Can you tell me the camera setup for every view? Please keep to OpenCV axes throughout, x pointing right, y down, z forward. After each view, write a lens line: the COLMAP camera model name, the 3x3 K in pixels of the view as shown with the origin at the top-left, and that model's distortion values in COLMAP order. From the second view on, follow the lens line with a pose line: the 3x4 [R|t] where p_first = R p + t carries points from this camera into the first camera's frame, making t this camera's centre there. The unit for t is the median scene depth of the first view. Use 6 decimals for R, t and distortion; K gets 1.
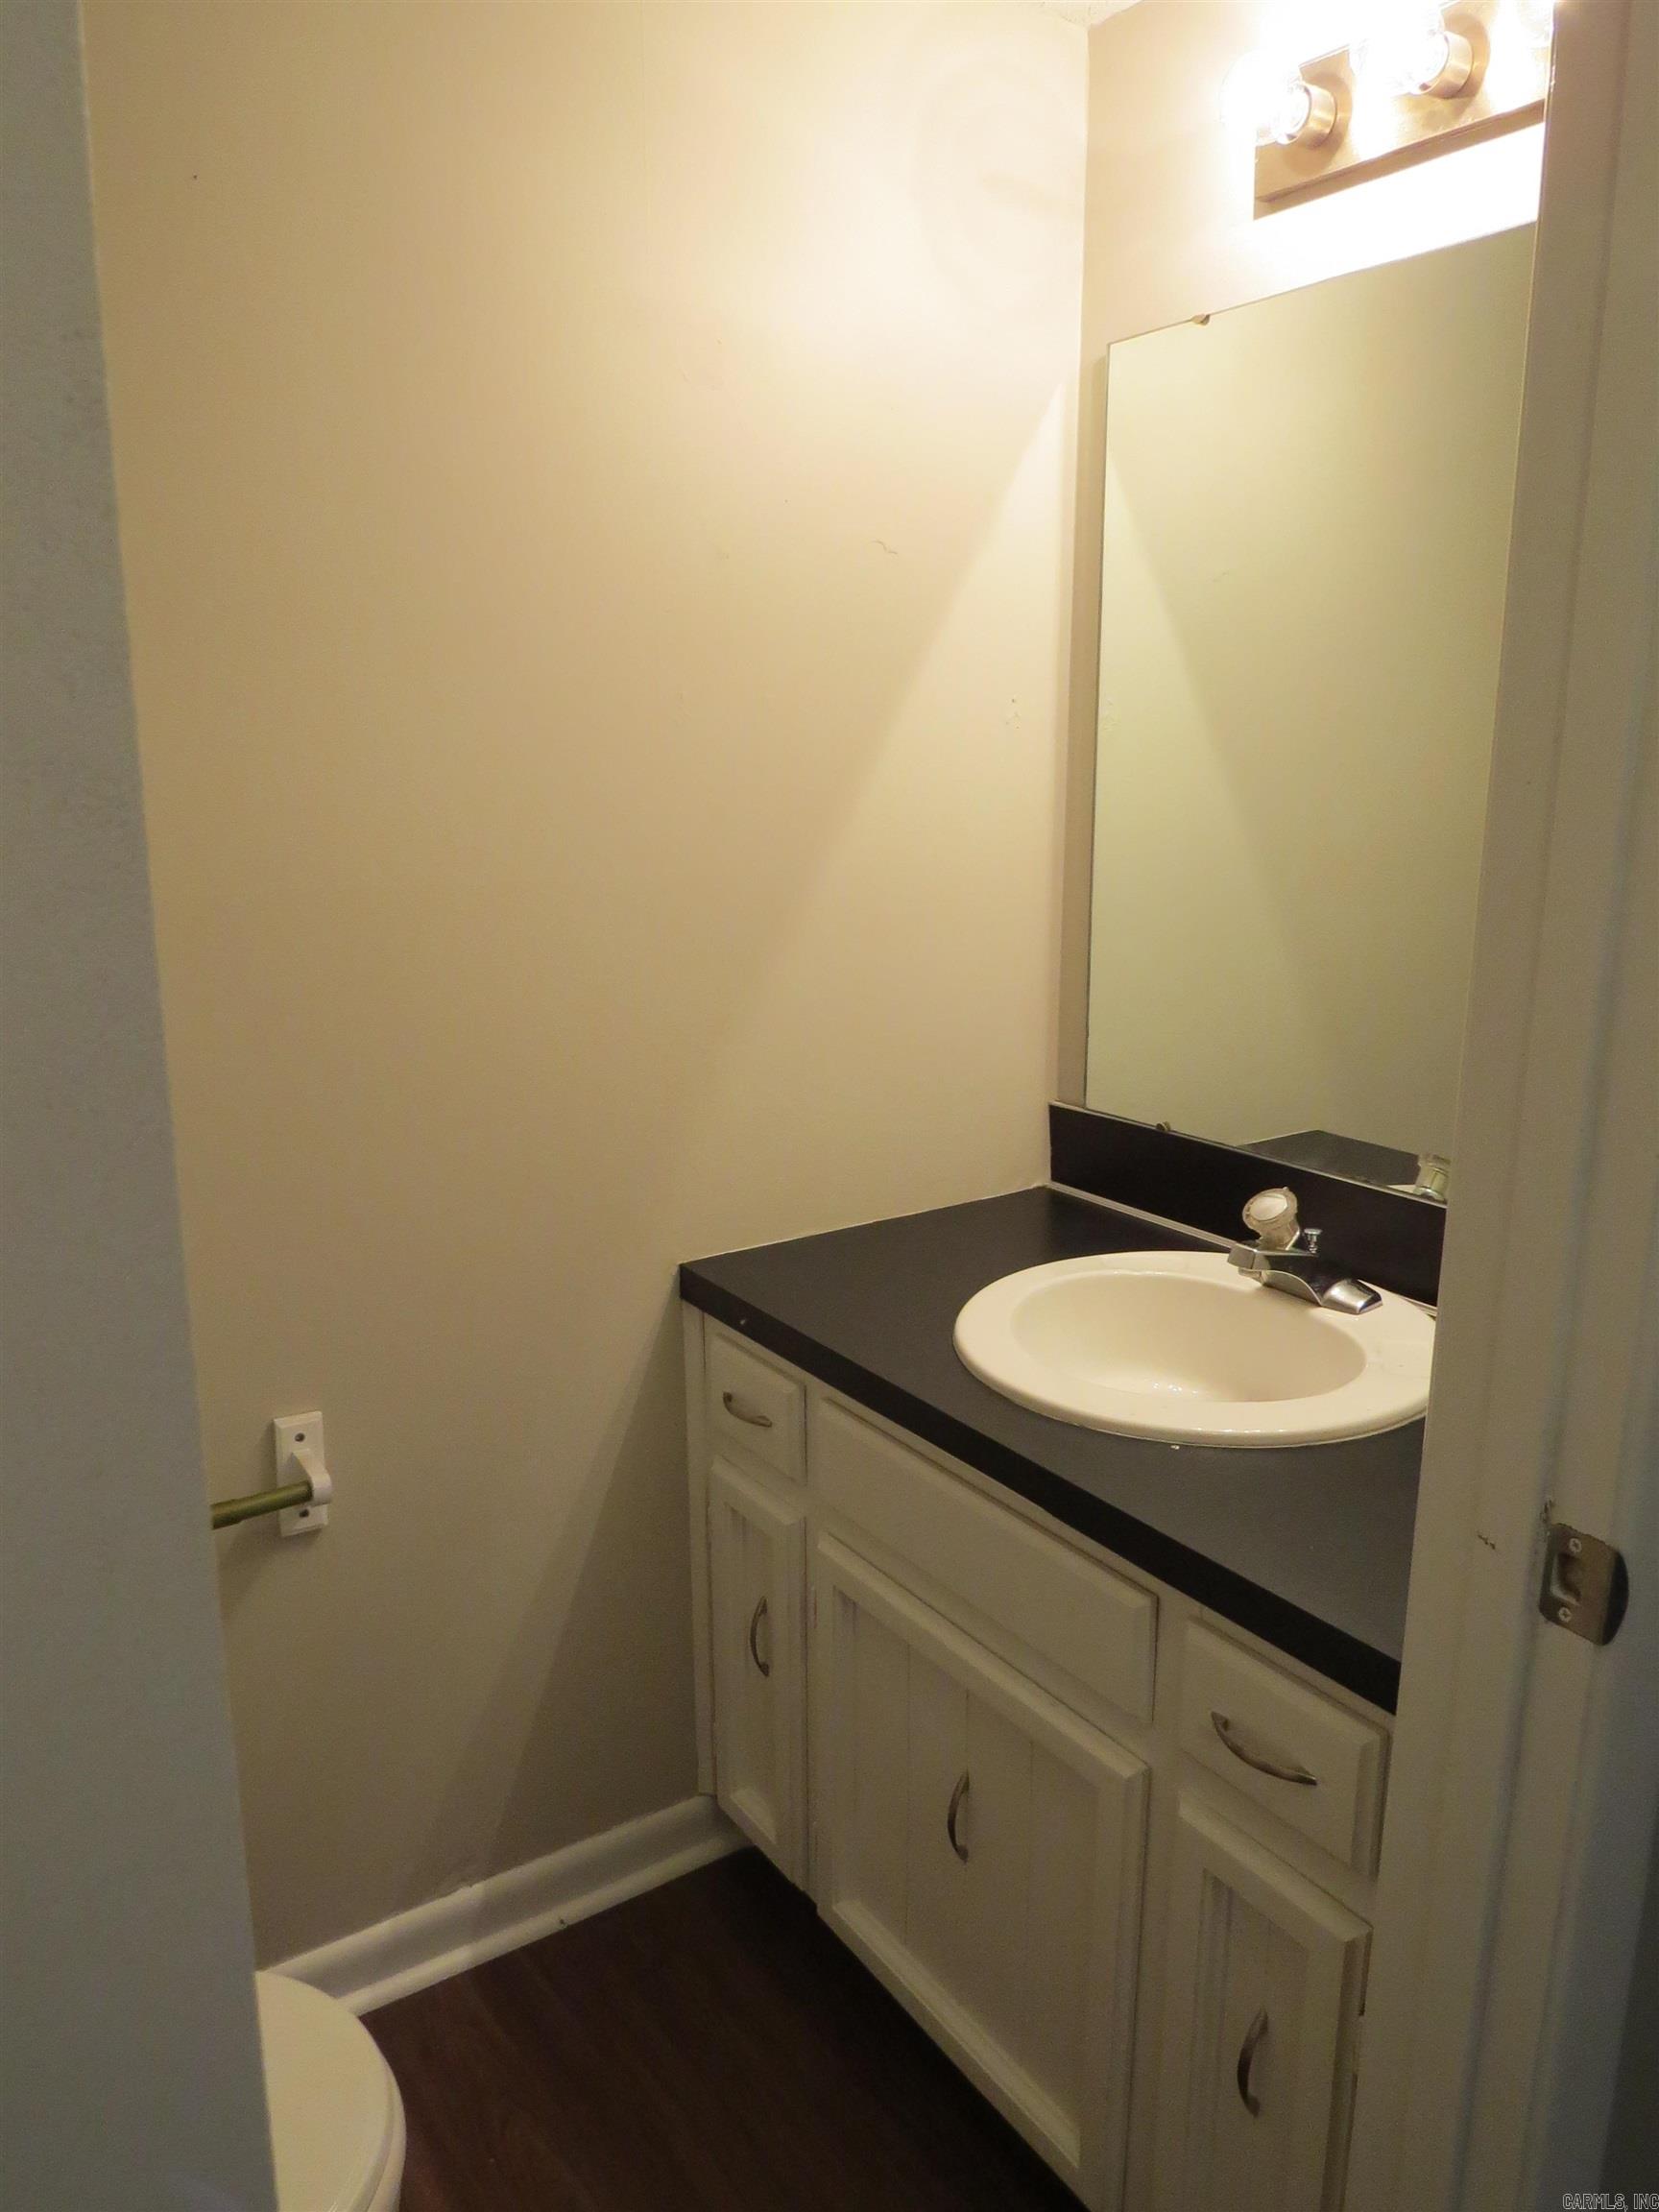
lens RADIAL K [[1578.6, 0, 816.6], [0, 1578.6, 1103.4], [0, 0, 1]] dist [-0.031531, 0.002617]
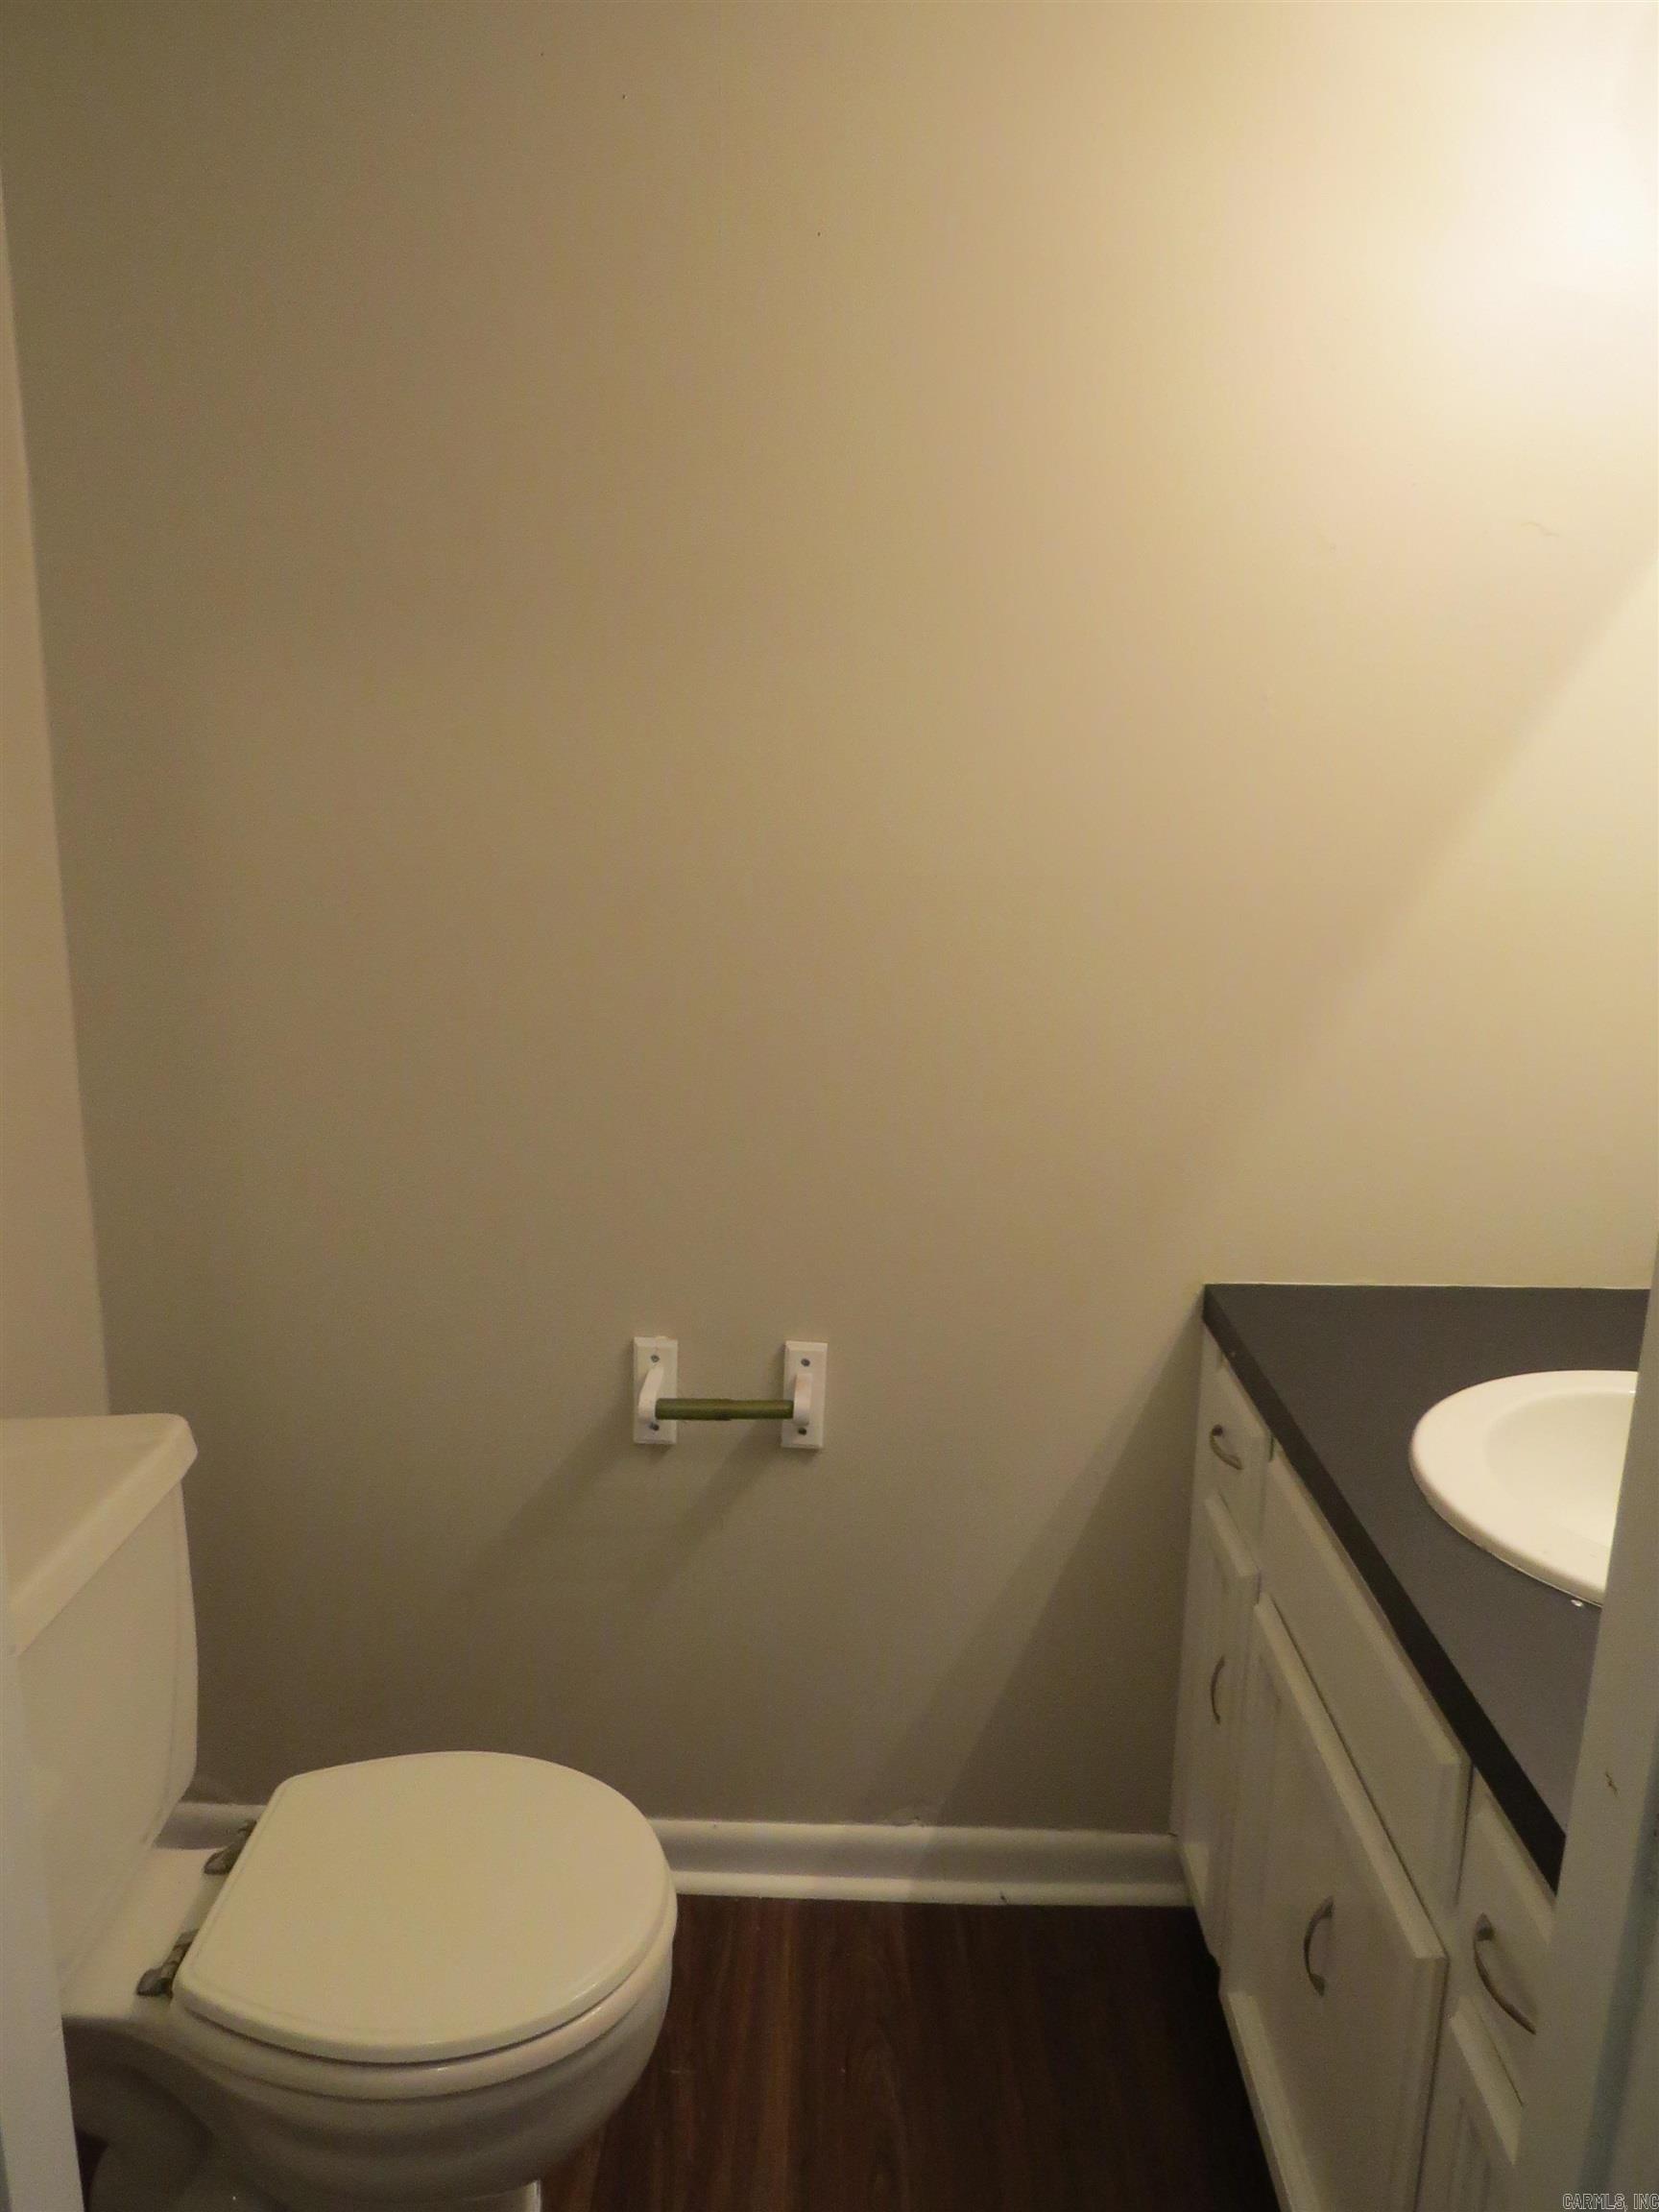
lens RADIAL K [[1578.6, 0, 816.6], [0, 1578.6, 1103.4], [0, 0, 1]] dist [-0.031531, 0.002617]
pose [[0.819809, 0.142164, -0.554710, 0.253990], [-0.144781, 0.988679, 0.039411, -0.012663], [0.554032, 0.048002, 0.831110, 0.065165]]
